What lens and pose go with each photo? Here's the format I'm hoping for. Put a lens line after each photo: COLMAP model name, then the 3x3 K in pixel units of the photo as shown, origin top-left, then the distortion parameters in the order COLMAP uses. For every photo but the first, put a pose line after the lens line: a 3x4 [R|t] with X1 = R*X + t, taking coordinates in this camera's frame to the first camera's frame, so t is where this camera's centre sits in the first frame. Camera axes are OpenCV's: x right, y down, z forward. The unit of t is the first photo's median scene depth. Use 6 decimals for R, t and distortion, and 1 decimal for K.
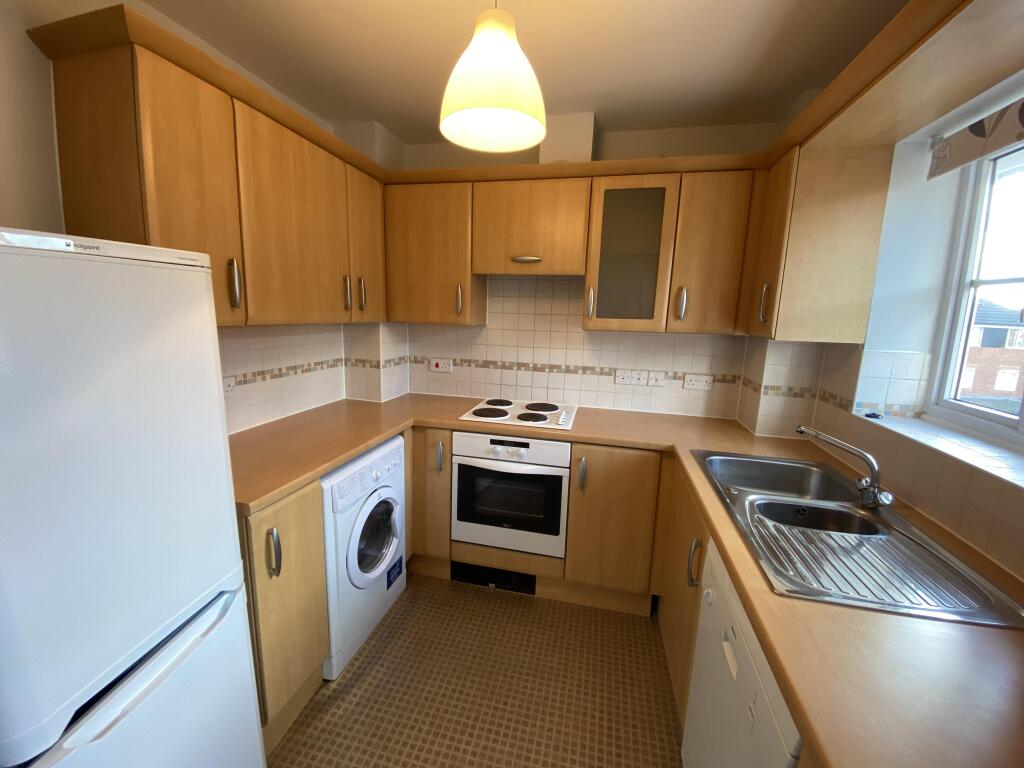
lens RADIAL K [[415.4, 0, 503.5], [0, 415.4, 382.4], [0, 0, 1]] dist [0.023961, -0.017005]
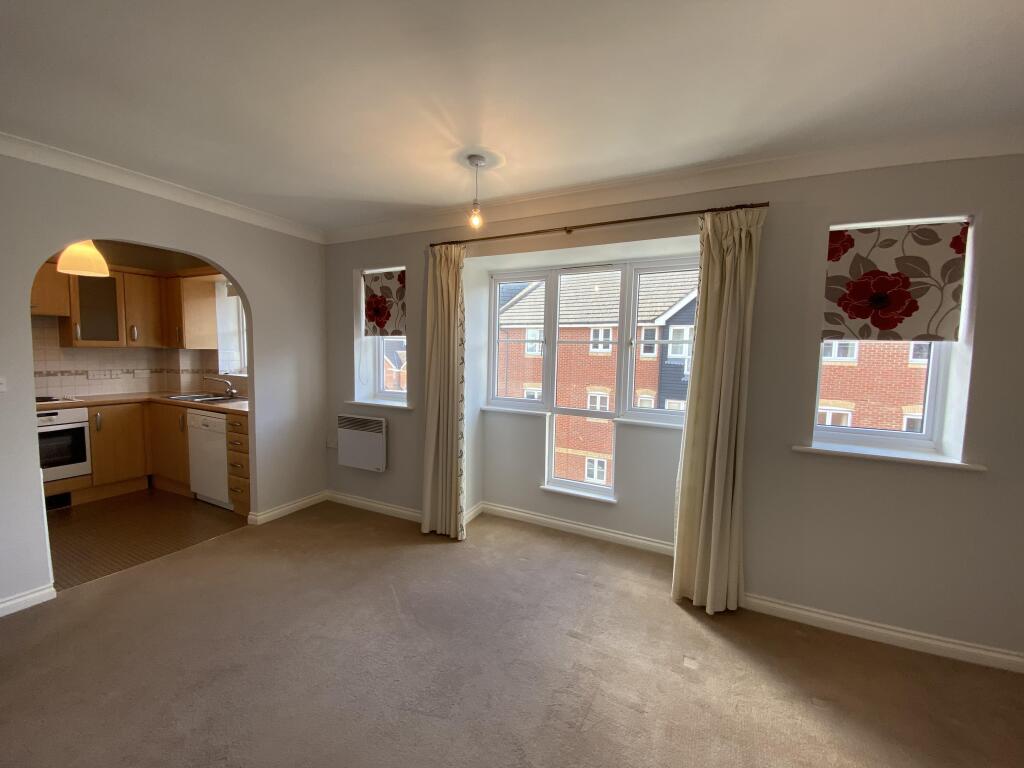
lens RADIAL K [[415.4, 0, 503.5], [0, 415.4, 382.4], [0, 0, 1]] dist [0.023961, -0.017005]
pose [[0.241530, -0.104488, 0.964751, -1.139495], [0.149248, 0.986357, 0.069463, 0.176249], [-0.958847, 0.127210, 0.253830, -1.227150]]
